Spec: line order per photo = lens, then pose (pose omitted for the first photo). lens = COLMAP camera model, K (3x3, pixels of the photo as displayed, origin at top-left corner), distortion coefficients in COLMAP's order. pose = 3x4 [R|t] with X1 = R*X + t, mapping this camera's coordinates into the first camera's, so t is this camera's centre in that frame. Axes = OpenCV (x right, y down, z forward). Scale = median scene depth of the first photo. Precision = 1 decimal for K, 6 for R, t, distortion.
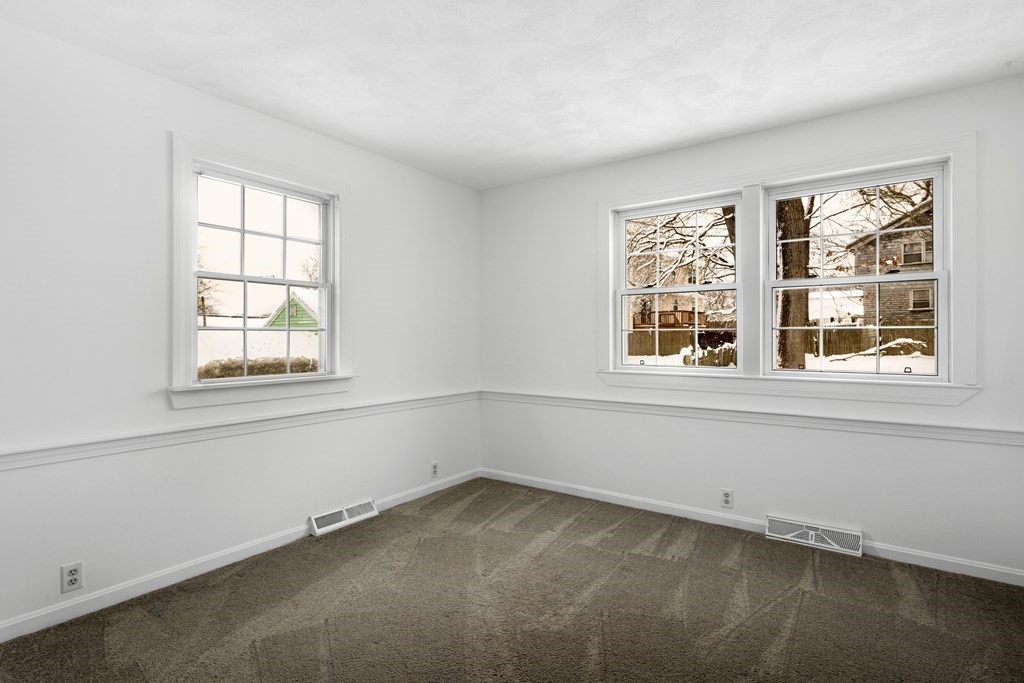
lens RADIAL K [[506.2, 0, 510.7], [0, 506.2, 340.0], [0, 0, 1]] dist [-0.000540, -0.002359]
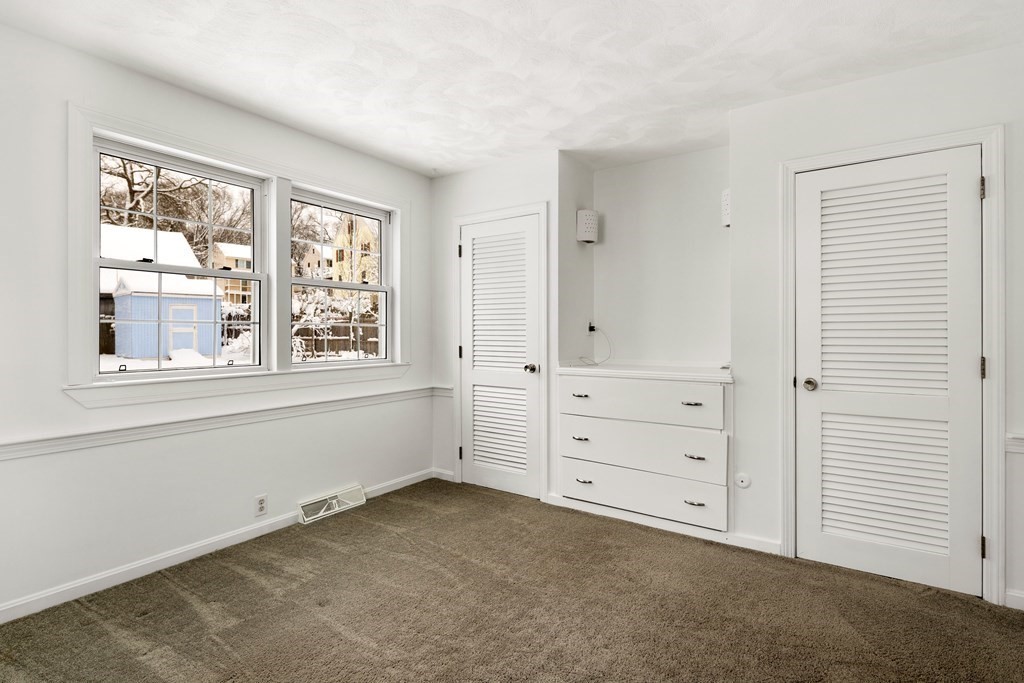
lens RADIAL K [[506.2, 0, 510.7], [0, 506.2, 334.2], [0, 0, 1]] dist [-0.000540, -0.002359]
pose [[-0.022843, -0.006971, 0.999715, -0.565691], [0.000293, 0.999976, 0.006979, -0.008400], [-0.999739, 0.000452, -0.022841, 0.623176]]
